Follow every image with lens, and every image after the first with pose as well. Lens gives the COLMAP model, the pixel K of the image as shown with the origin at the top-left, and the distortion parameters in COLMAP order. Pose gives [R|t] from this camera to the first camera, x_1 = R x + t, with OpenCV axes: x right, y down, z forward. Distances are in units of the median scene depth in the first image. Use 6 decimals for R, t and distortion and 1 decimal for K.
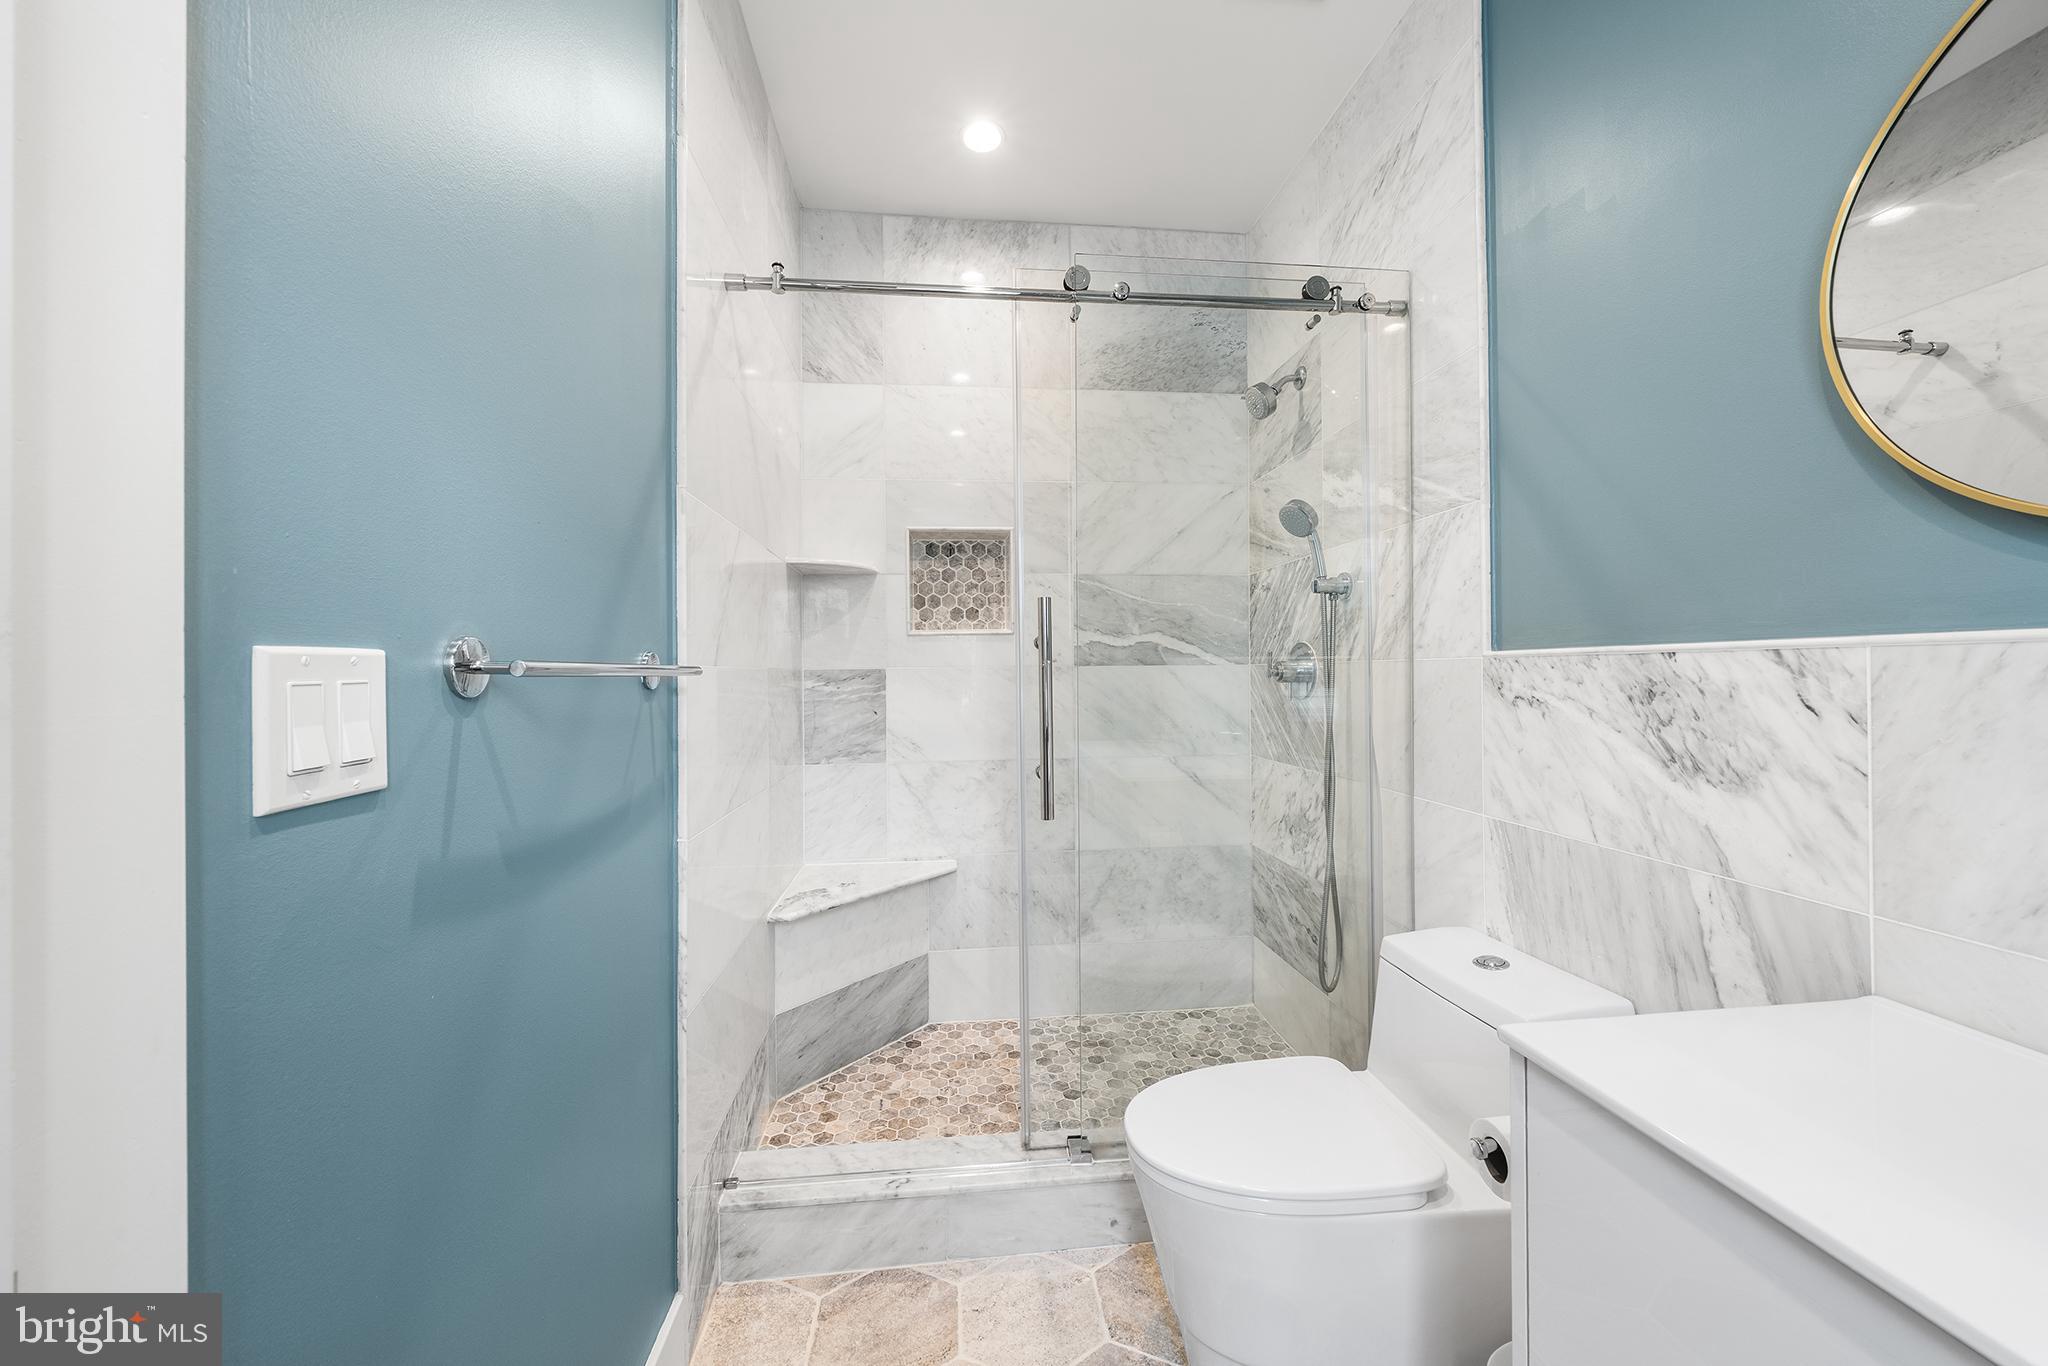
lens RADIAL K [[755.1, 0, 1020.3], [0, 755.1, 670.1], [0, 0, 1]] dist [-0.002300, -0.000476]
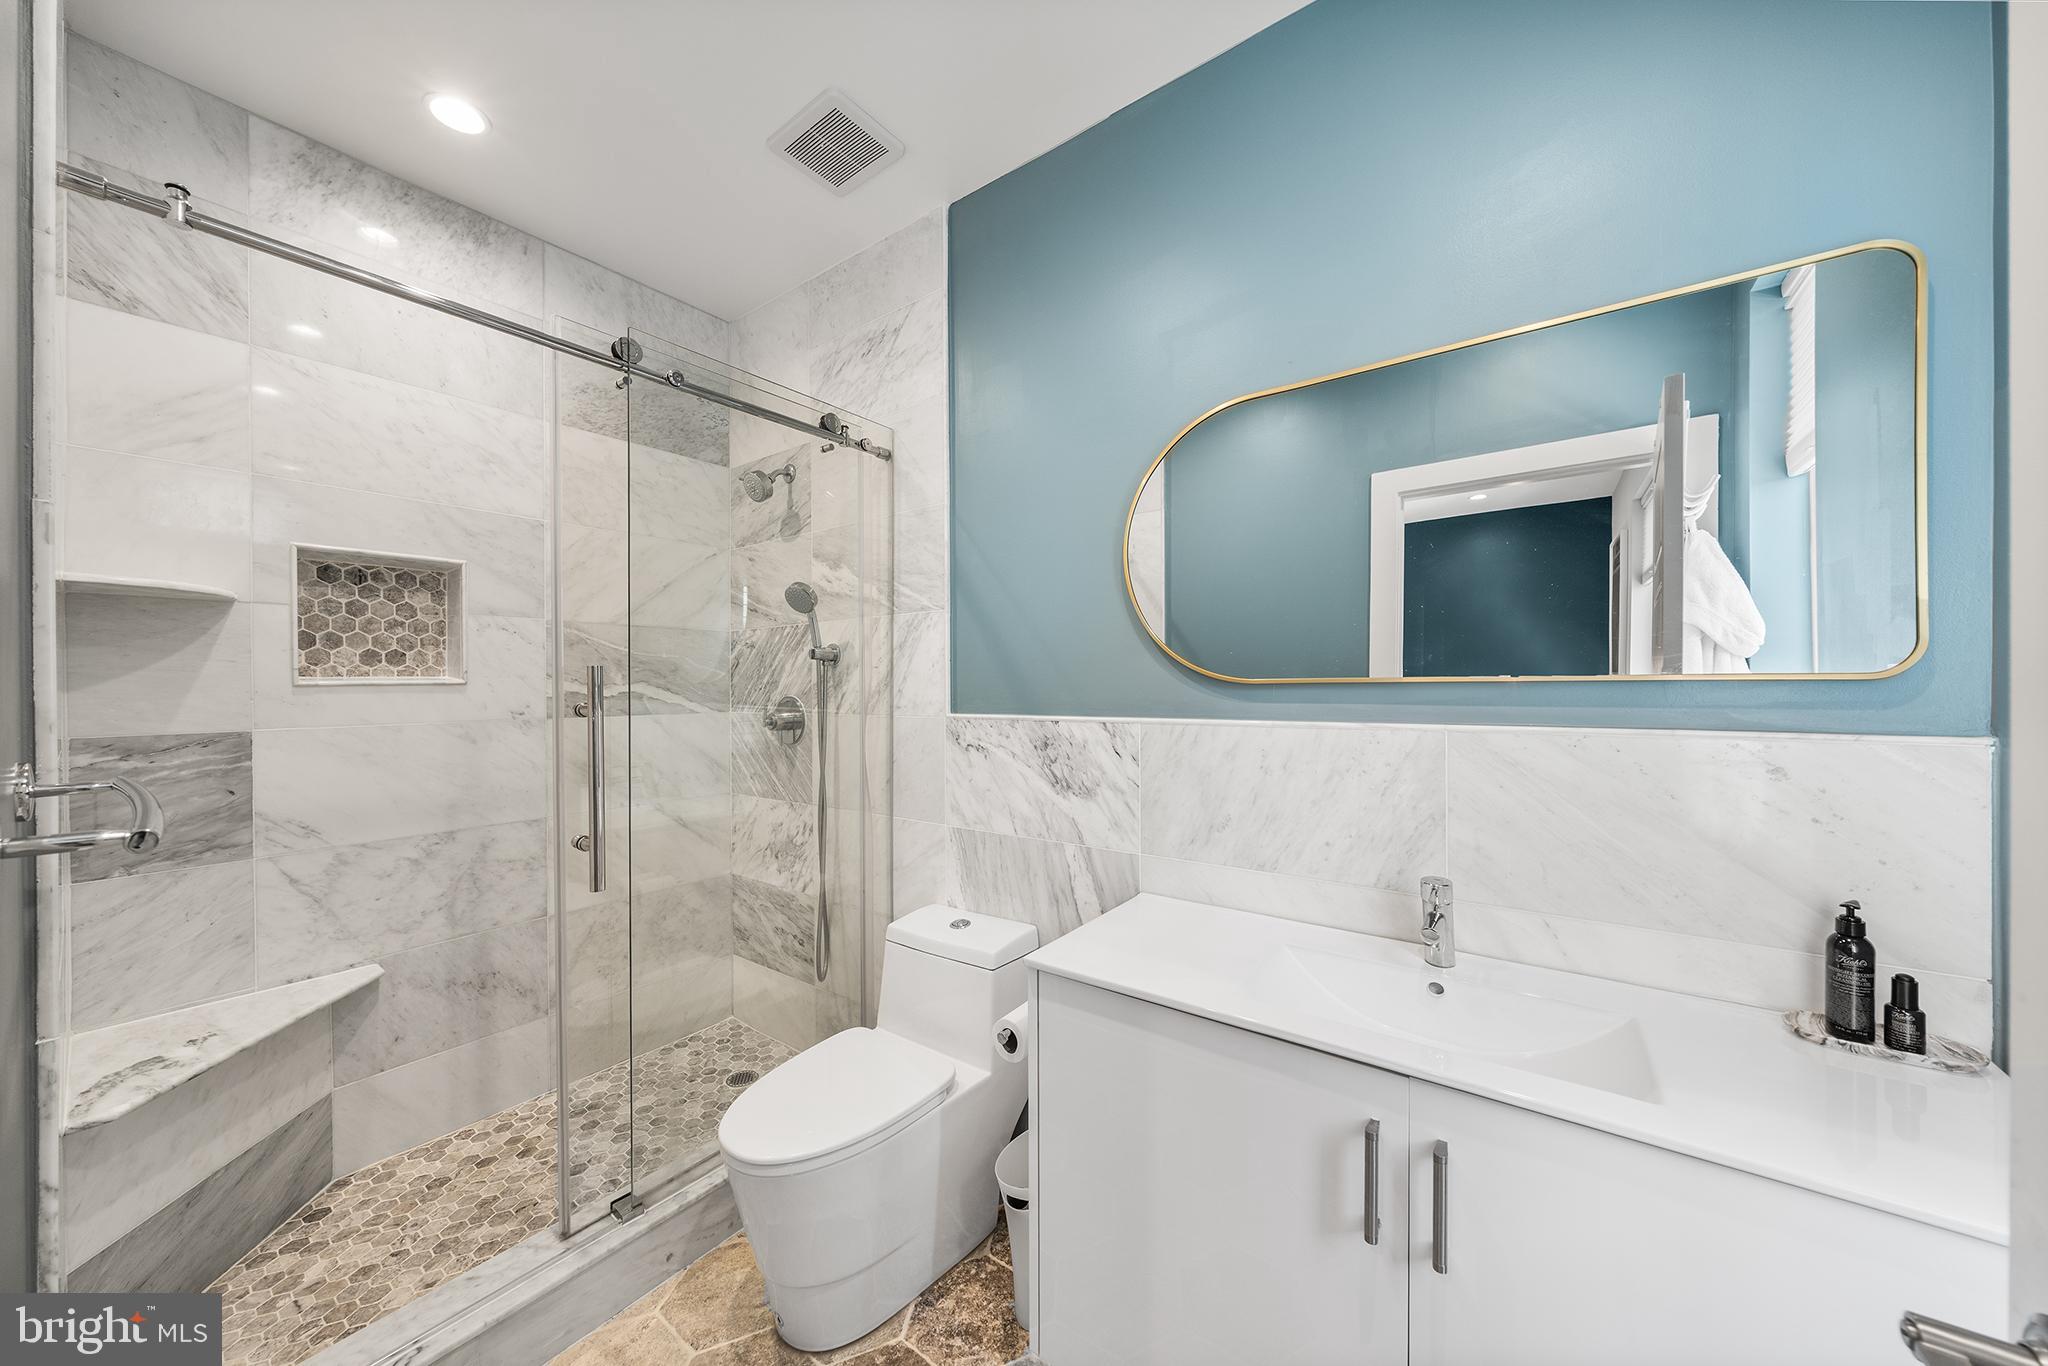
lens RADIAL K [[709.1, 0, 1029.2], [0, 709.1, 692.0], [0, 0, 1]] dist [-0.003125, 0.000030]
pose [[0.668616, -0.003747, 0.743598, -0.212328], [-0.002343, 0.999972, 0.007145, -0.054105], [-0.743604, -0.006519, 0.668588, -0.027692]]
